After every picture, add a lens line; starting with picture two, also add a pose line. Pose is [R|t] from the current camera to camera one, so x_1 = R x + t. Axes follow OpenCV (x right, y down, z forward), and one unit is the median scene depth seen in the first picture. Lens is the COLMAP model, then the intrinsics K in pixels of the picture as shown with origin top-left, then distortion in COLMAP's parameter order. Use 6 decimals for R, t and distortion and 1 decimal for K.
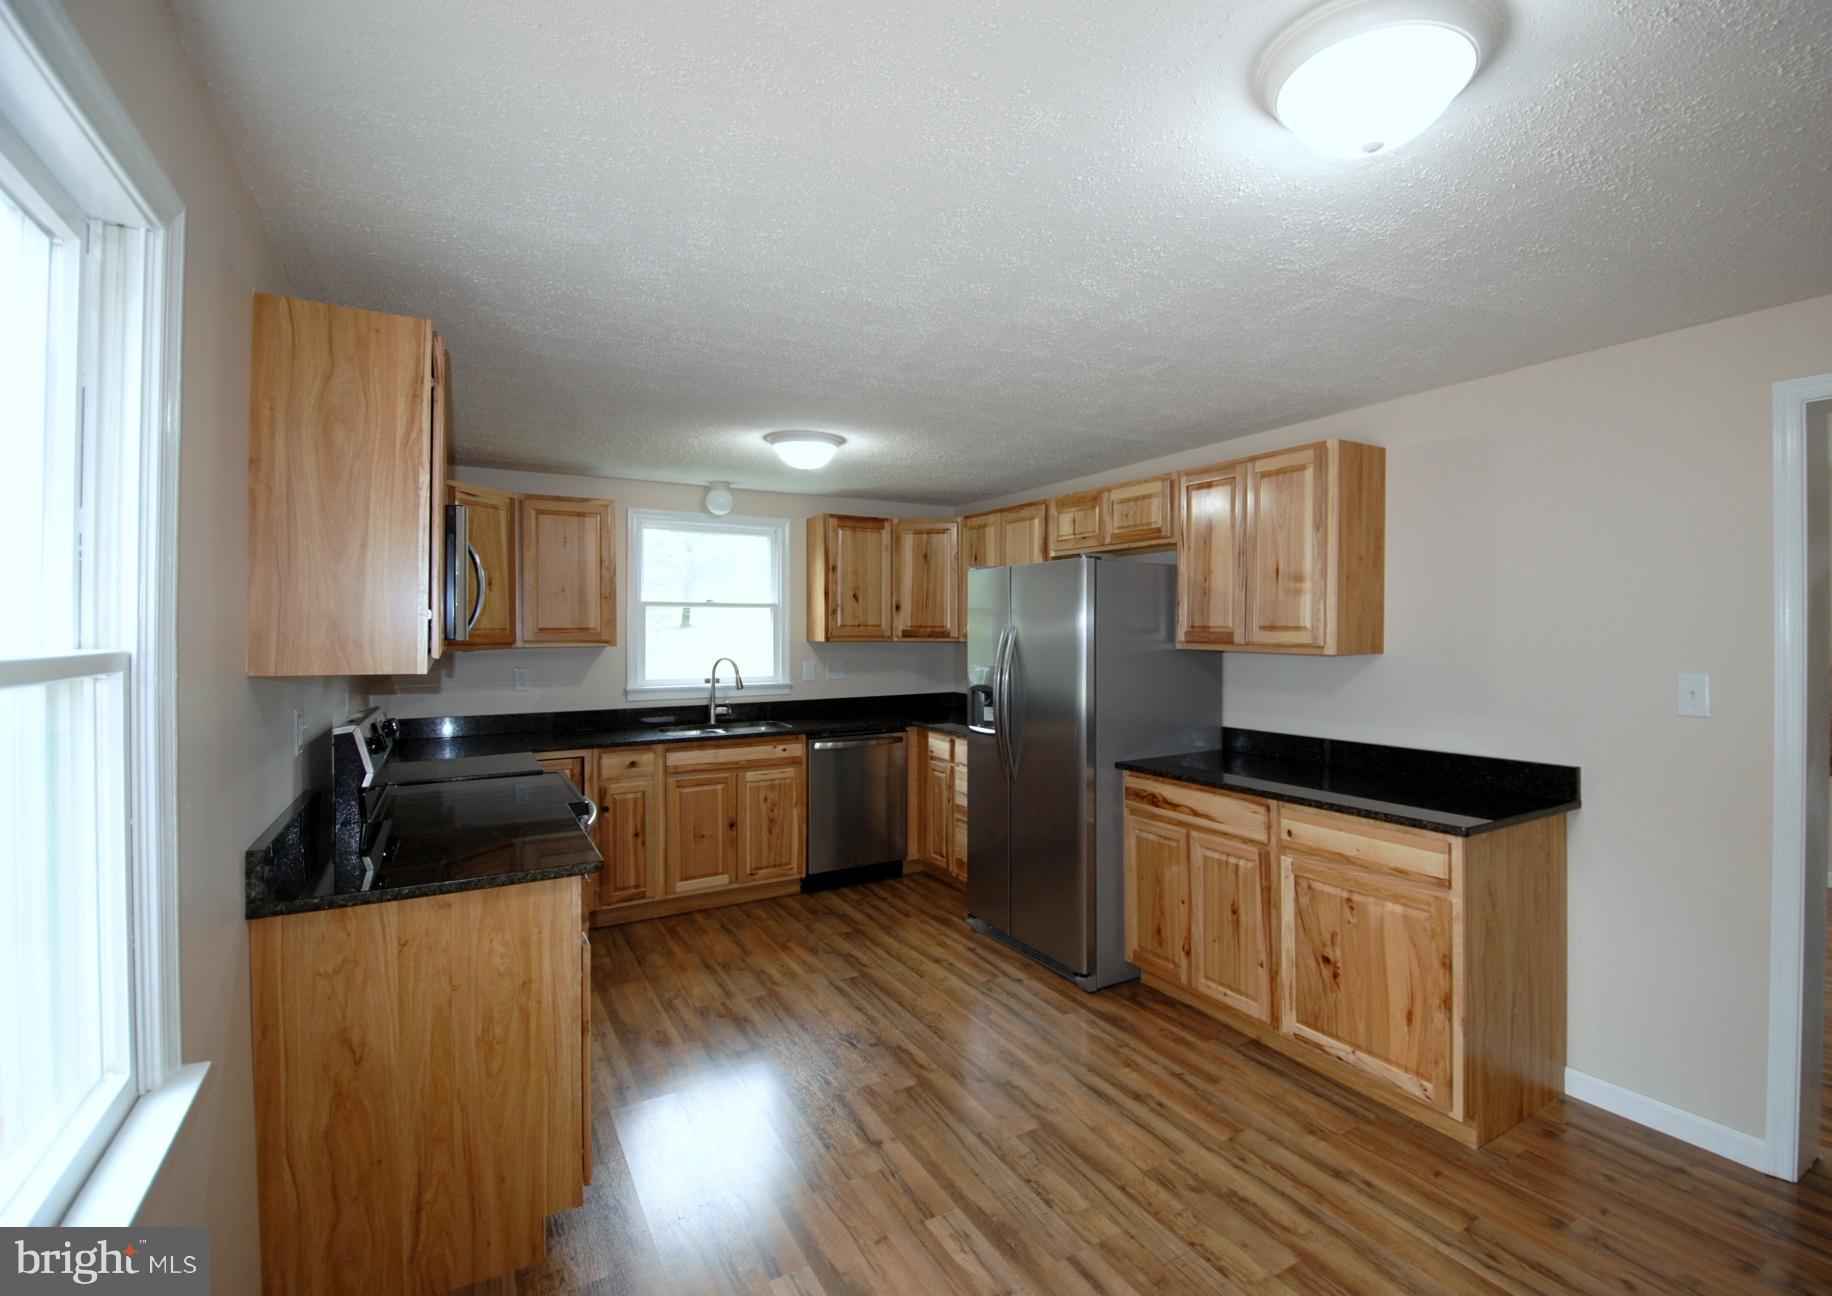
lens RADIAL K [[847.7, 0, 981.8], [0, 847.7, 633.2], [0, 0, 1]] dist [0.014865, -0.029136]
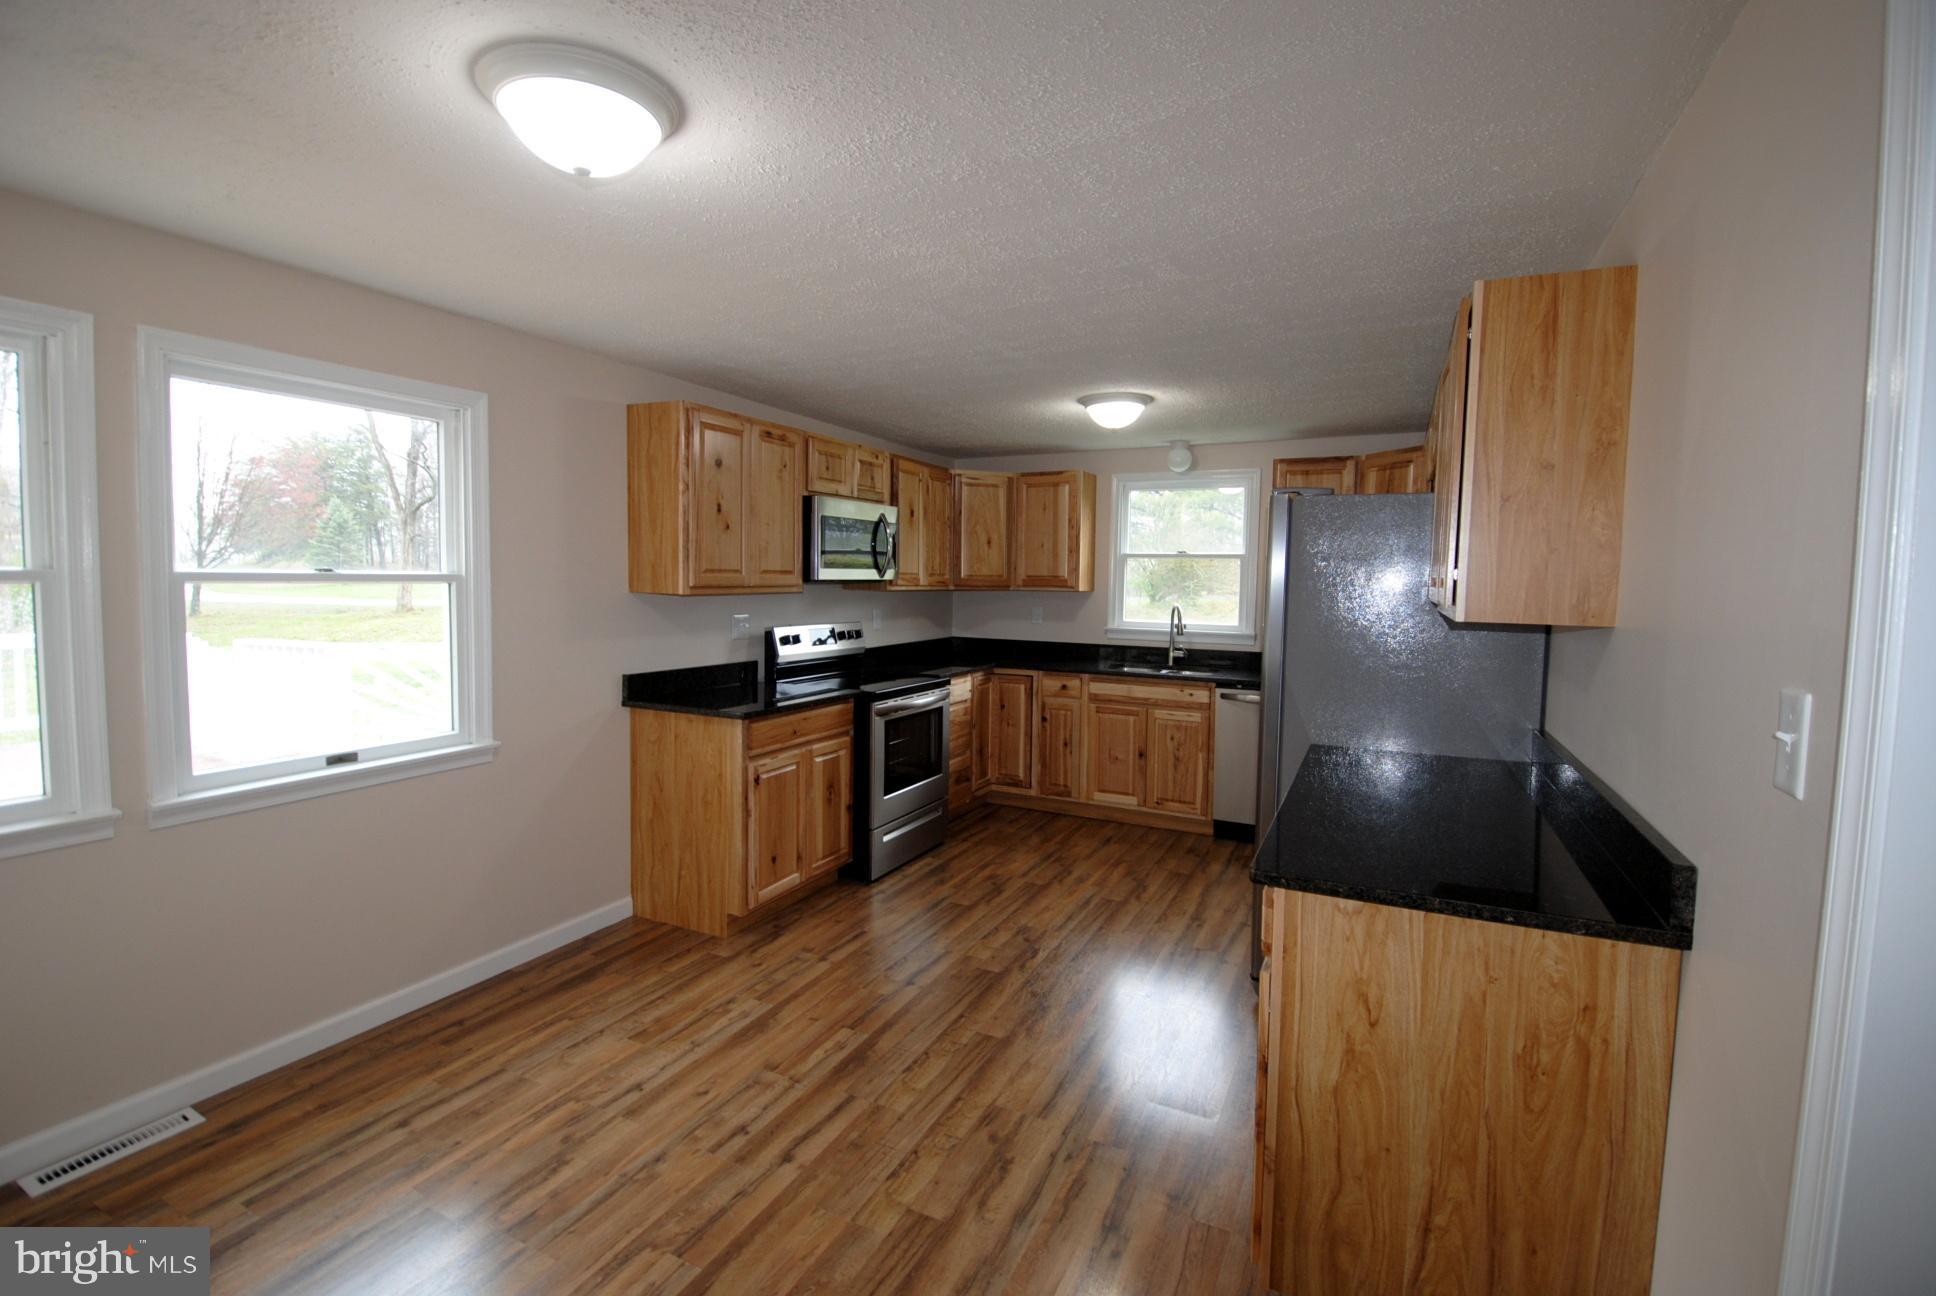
lens RADIAL K [[847.1, 0, 978.9], [0, 847.1, 632.8], [0, 0, 1]] dist [0.015525, -0.021851]
pose [[0.532017, 0.064862, -0.844245, 0.557918], [-0.020225, 0.997751, 0.063910, 0.000118], [0.846492, -0.016927, 0.532133, 0.247542]]
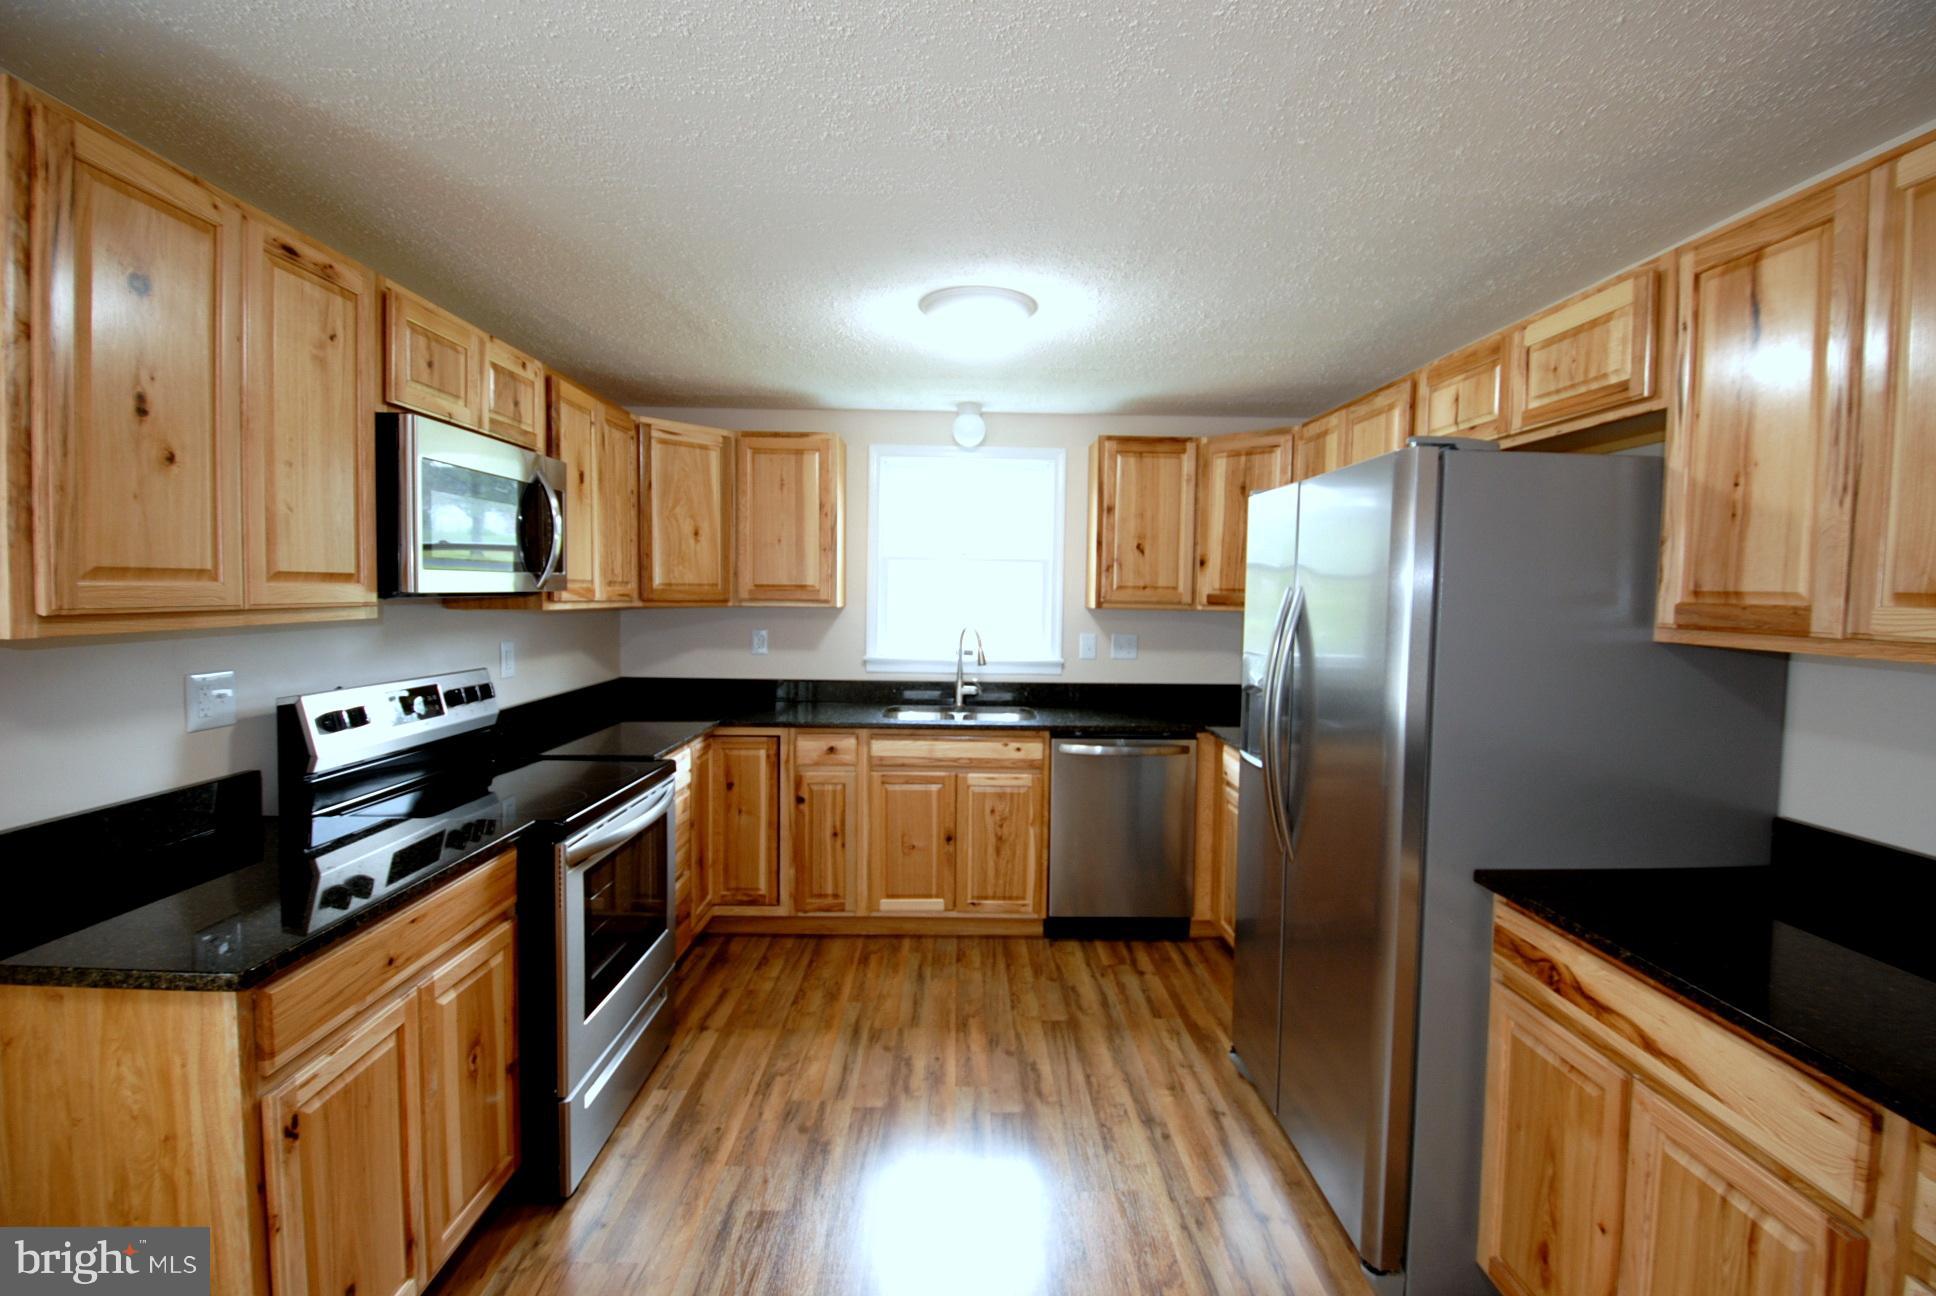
lens RADIAL K [[847.1, 0, 978.9], [0, 847.1, 632.8], [0, 0, 1]] dist [0.015525, -0.021851]
pose [[0.861696, 0.039223, -0.505906, 0.128258], [-0.019143, 0.998811, 0.044832, 0.000162], [0.507063, -0.028947, 0.861423, 0.367151]]
